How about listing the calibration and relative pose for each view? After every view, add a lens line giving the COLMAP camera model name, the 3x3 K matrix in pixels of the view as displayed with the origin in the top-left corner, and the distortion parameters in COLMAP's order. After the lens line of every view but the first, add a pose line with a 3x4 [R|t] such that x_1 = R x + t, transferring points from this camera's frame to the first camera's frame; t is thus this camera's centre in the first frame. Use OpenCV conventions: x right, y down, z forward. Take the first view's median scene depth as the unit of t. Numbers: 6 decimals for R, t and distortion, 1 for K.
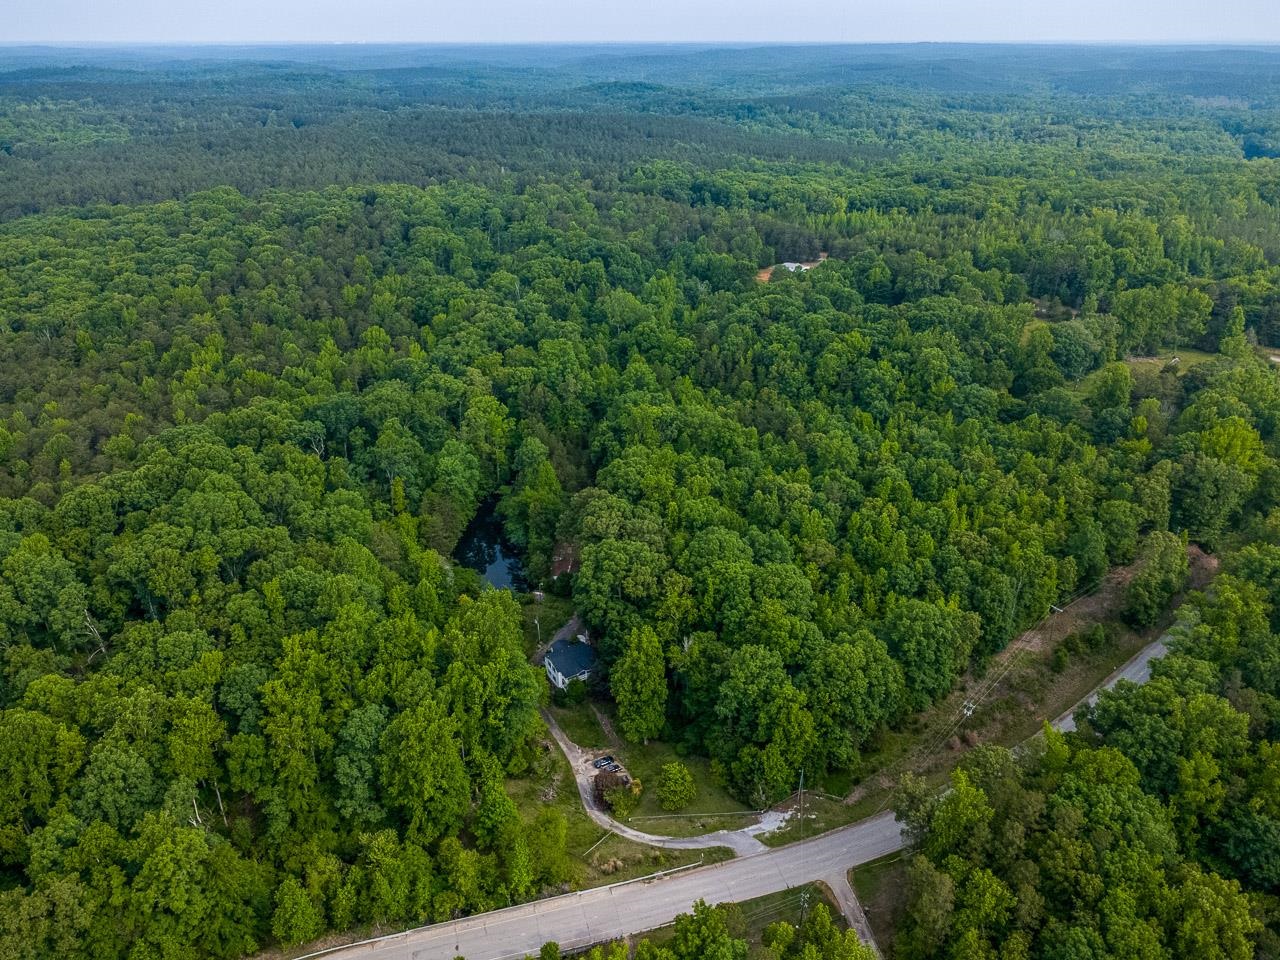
lens RADIAL K [[915.9, 0, 640.0], [0, 915.9, 480.0], [0, 0, 1]] dist [0.002996, 0.001894]
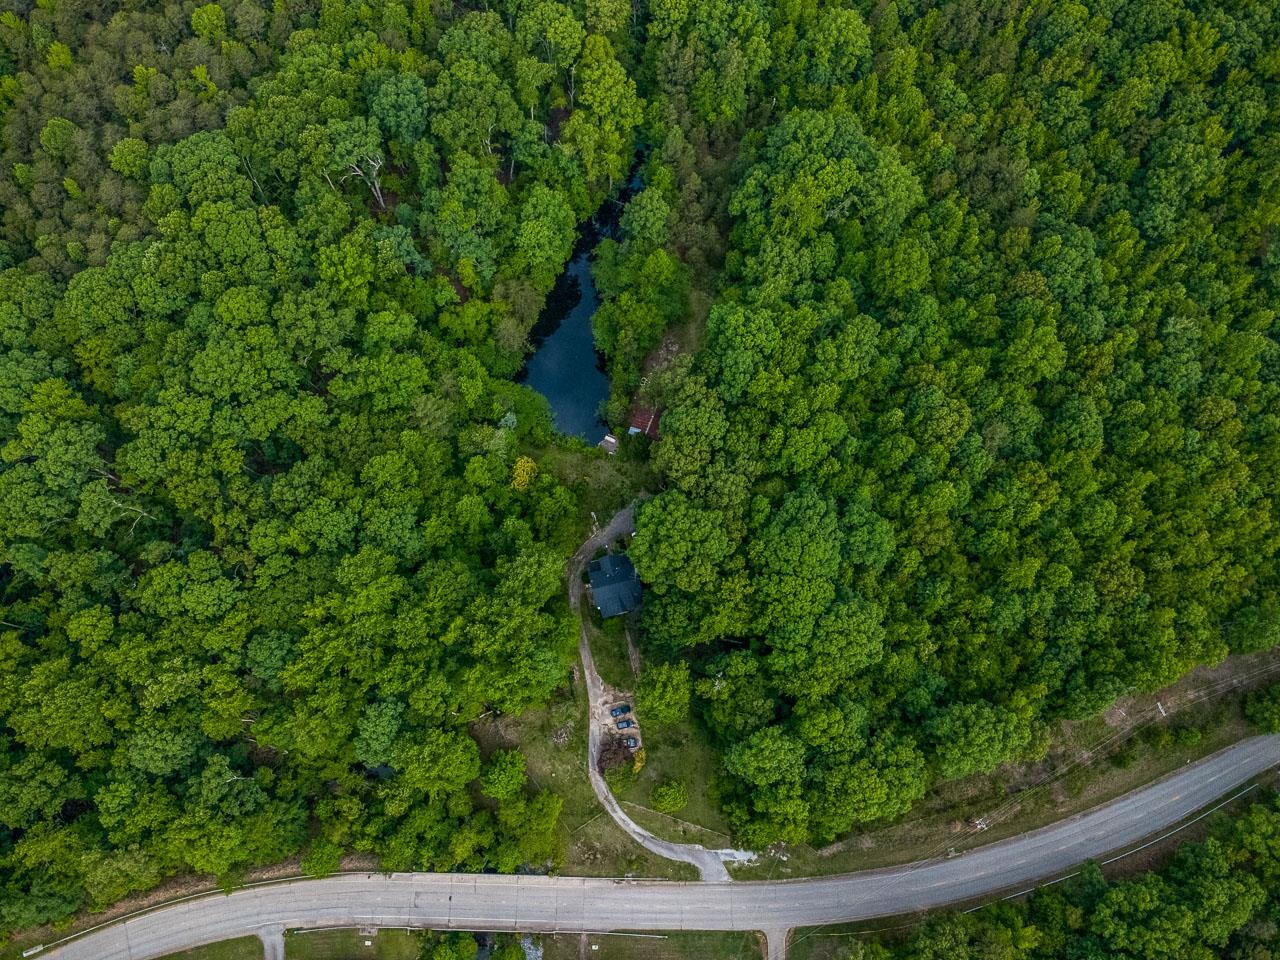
lens RADIAL K [[898.9, 0, 637.4], [0, 898.9, 481.9], [0, 0, 1]] dist [0.004054, 0.001974]
pose [[0.960537, 0.268788, -0.071567, -0.015180], [-0.133356, 0.670807, 0.729544, -0.516395], [0.244100, -0.691210, 0.680179, 0.418117]]
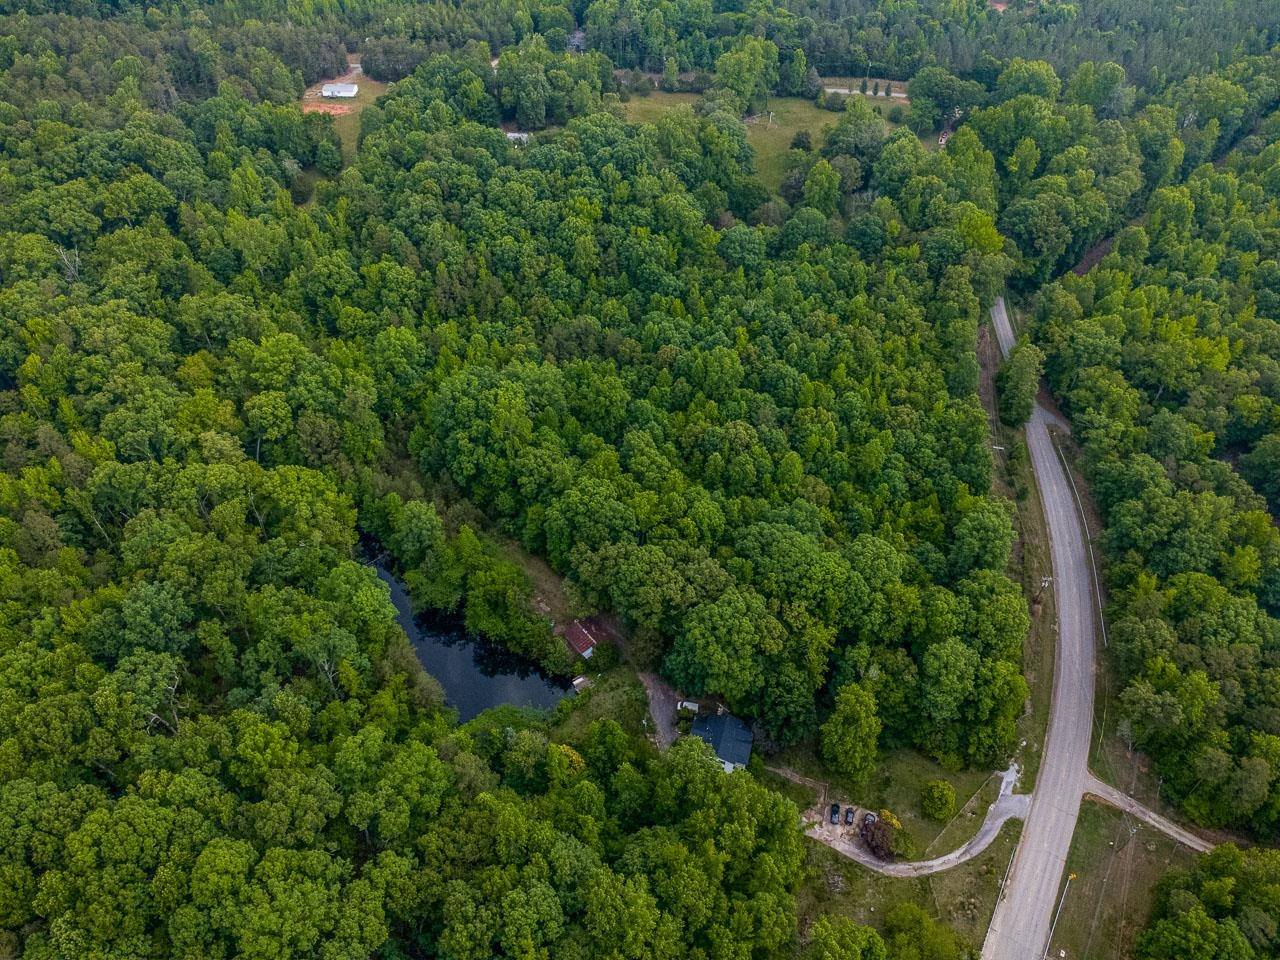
lens RADIAL K [[898.9, 0, 637.4], [0, 898.9, 481.9], [0, 0, 1]] dist [0.004054, 0.001974]
pose [[0.726909, -0.475432, 0.495547, -0.425736], [0.291154, 0.866898, 0.404621, -0.383921], [-0.621958, -0.149842, 0.768580, 0.376309]]
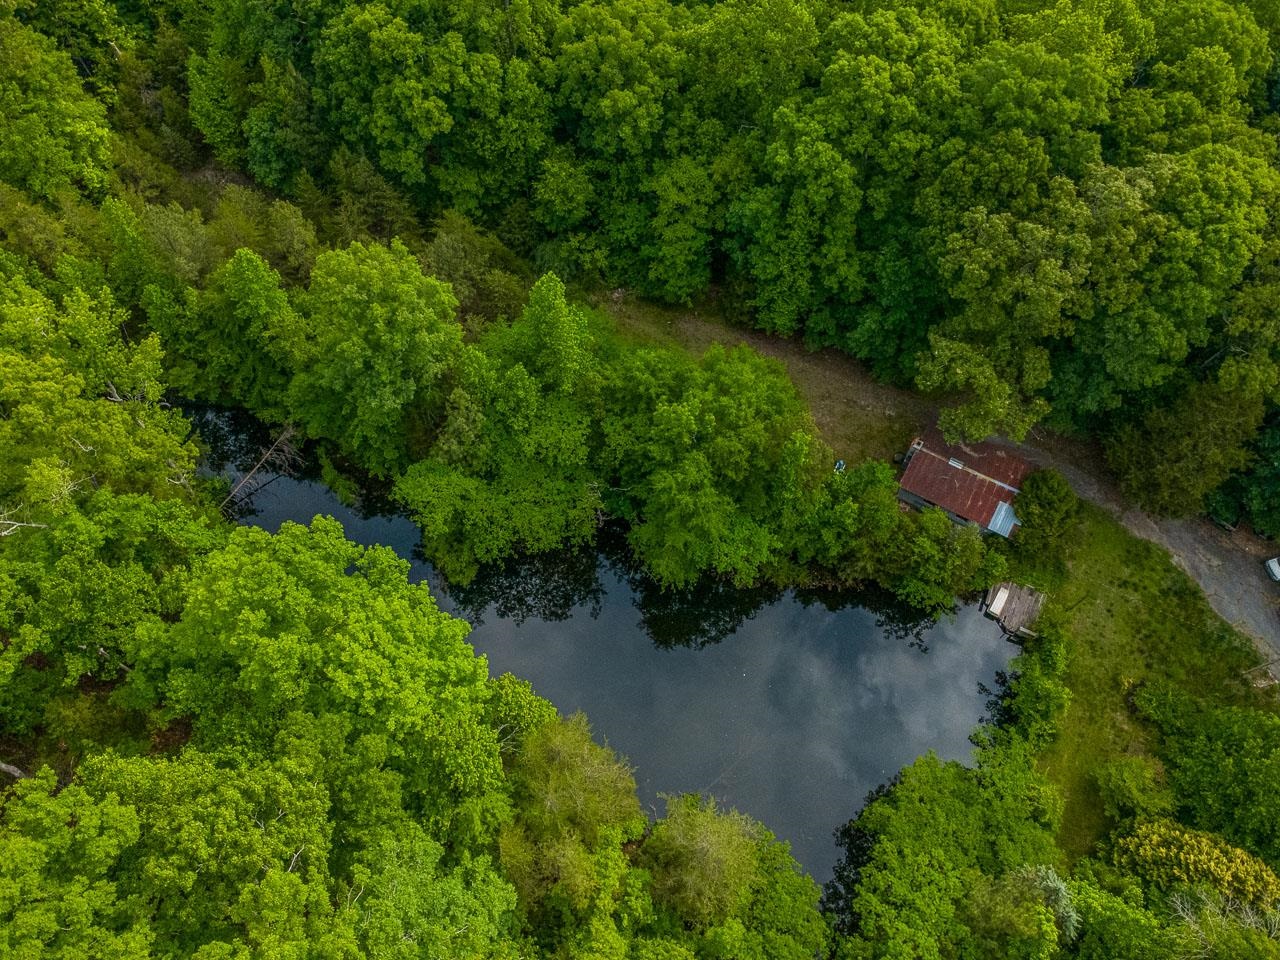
lens RADIAL K [[898.9, 0, 637.4], [0, 898.9, 481.9], [0, 0, 1]] dist [0.004054, 0.001974]
pose [[0.406316, -0.800233, 0.441061, -0.280703], [0.388924, 0.588256, 0.709008, -0.172160], [-0.826828, -0.116542, 0.550248, 1.004899]]
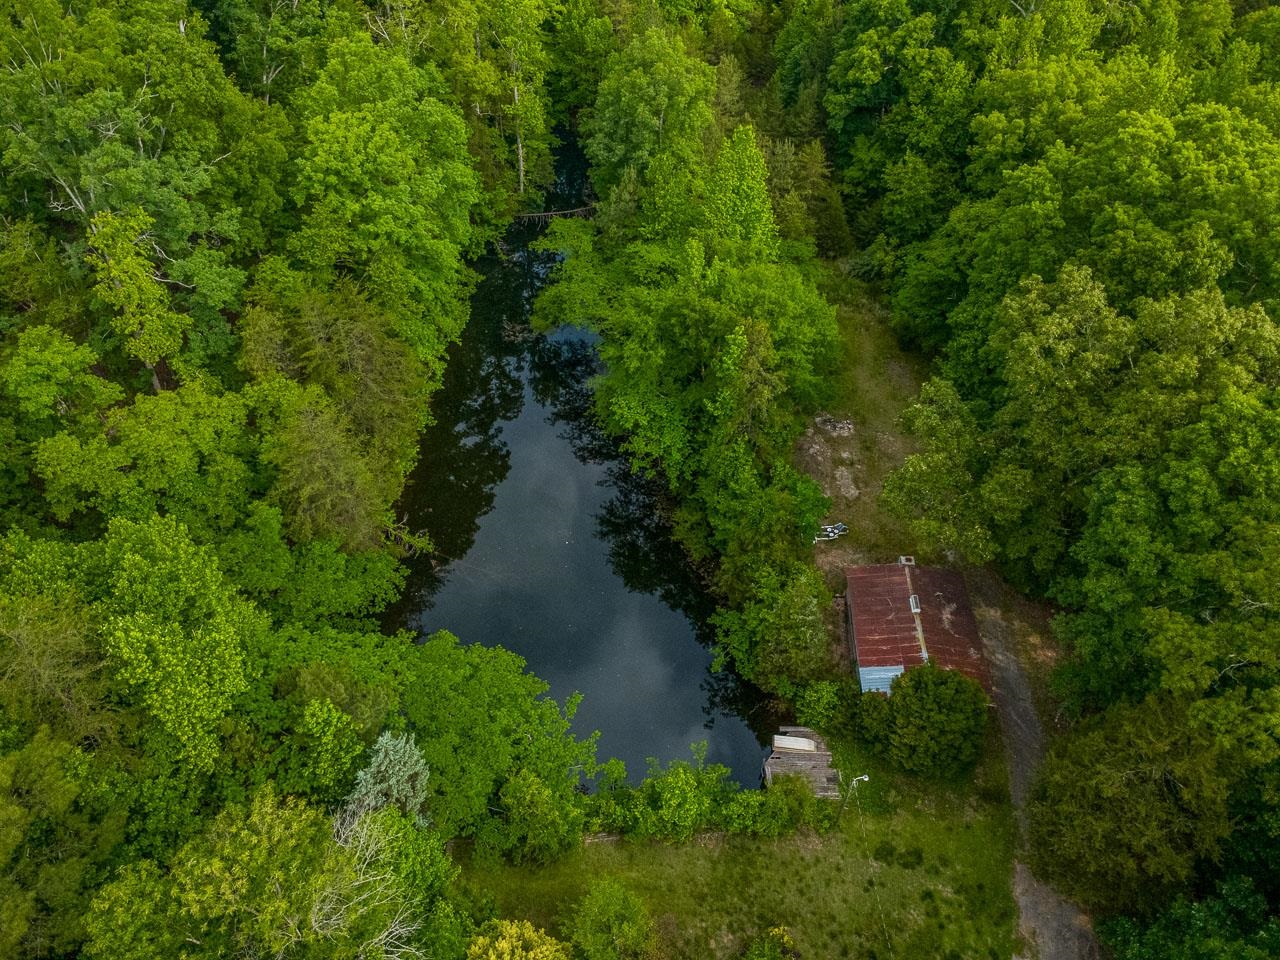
lens RADIAL K [[898.9, 0, 637.4], [0, 898.9, 481.9], [0, 0, 1]] dist [0.004054, 0.001974]
pose [[0.998877, -0.025080, 0.040195, -0.170065], [0.009182, 0.934785, 0.355096, -0.020220], [-0.046479, -0.354328, 0.933965, 0.870760]]
